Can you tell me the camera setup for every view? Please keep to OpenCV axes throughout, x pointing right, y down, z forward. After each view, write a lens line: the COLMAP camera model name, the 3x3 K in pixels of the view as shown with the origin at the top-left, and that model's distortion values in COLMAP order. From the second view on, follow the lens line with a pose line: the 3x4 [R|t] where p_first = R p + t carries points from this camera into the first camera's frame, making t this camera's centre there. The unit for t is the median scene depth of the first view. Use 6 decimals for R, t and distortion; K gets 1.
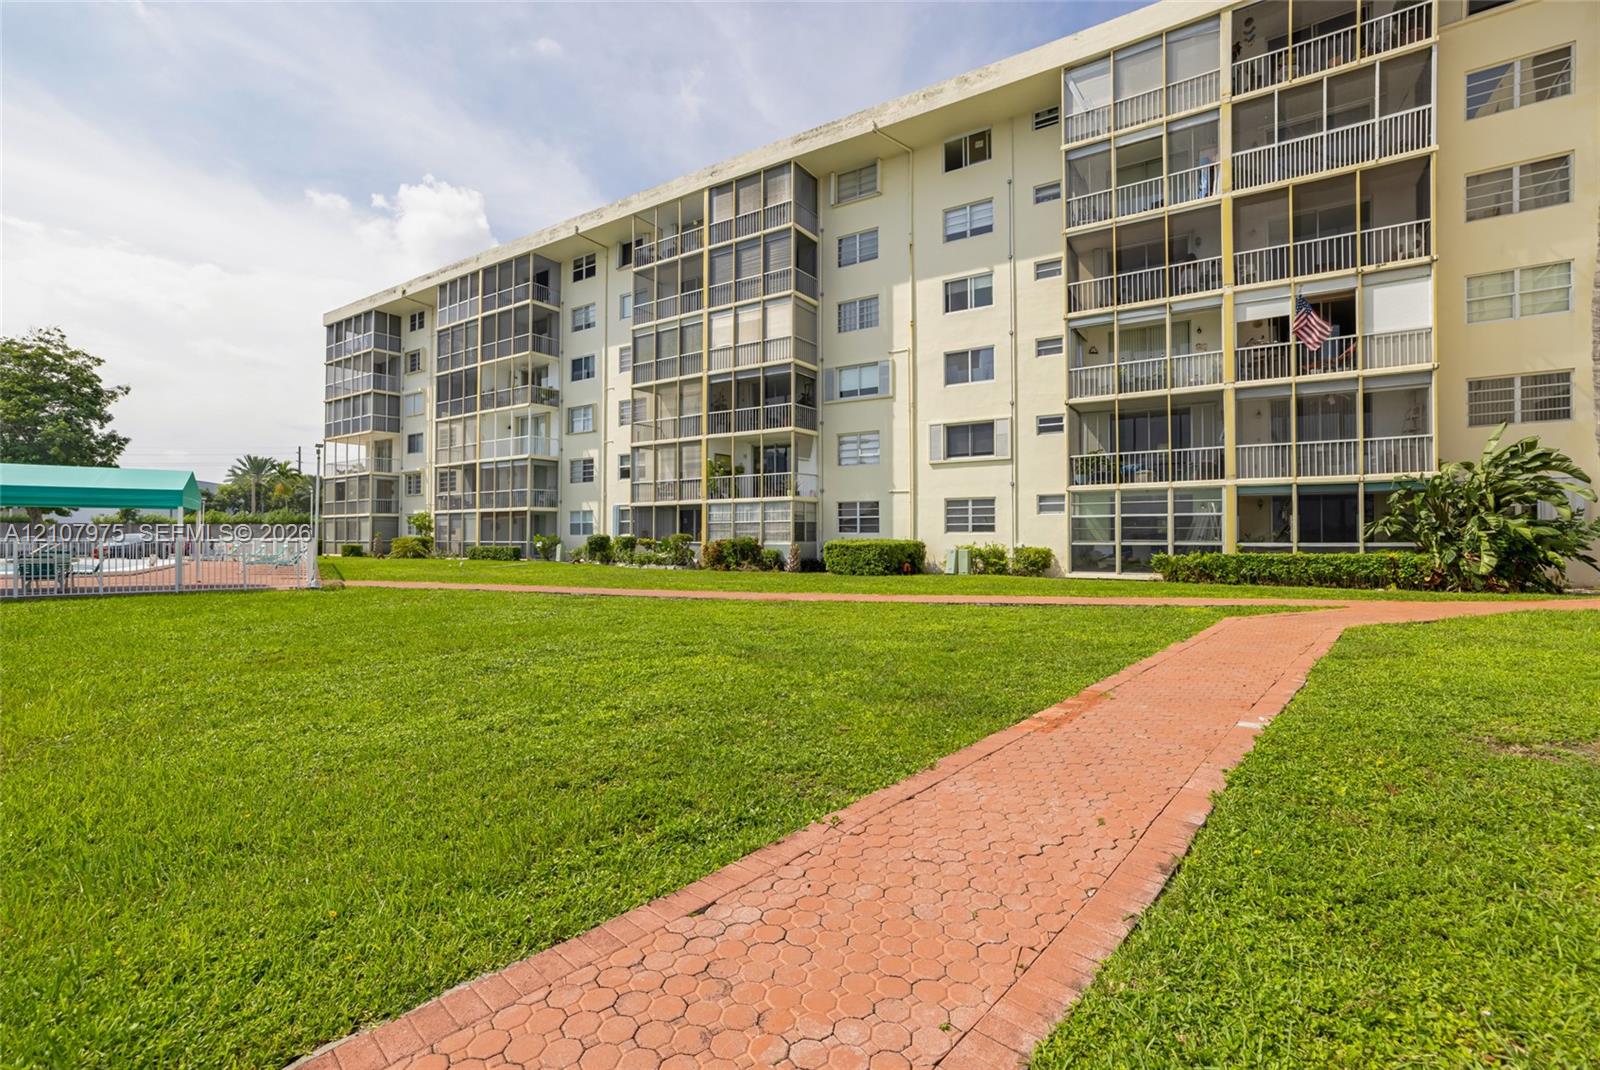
lens RADIAL K [[756.6, 0, 800.0], [0, 756.6, 535.0], [0, 0, 1]] dist [-0.002311, 0.023599]
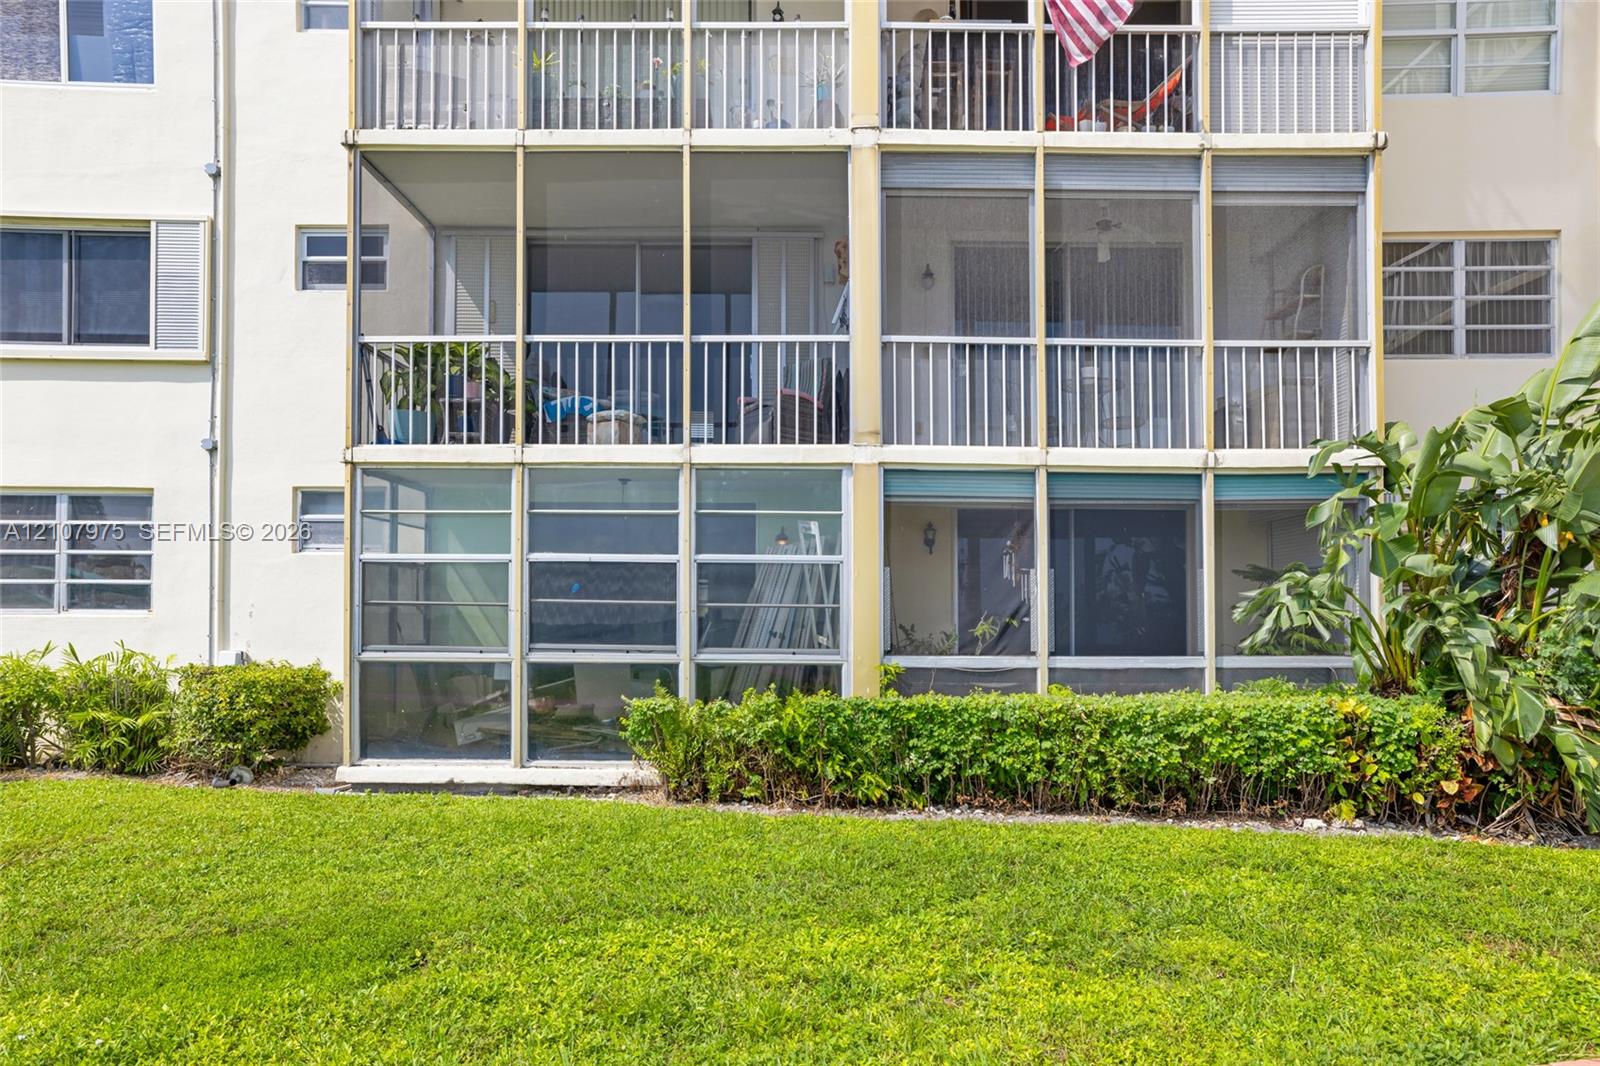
lens RADIAL K [[2153.4, 0, 800.0], [0, 2153.4, 533.0], [0, 0, 1]] dist [-0.107584, -0.002828]
pose [[0.877270, 0.029775, 0.479073, 0.134256], [-0.010390, 0.999018, -0.043066, -0.001482], [-0.479885, 0.032803, 0.876718, 0.260347]]
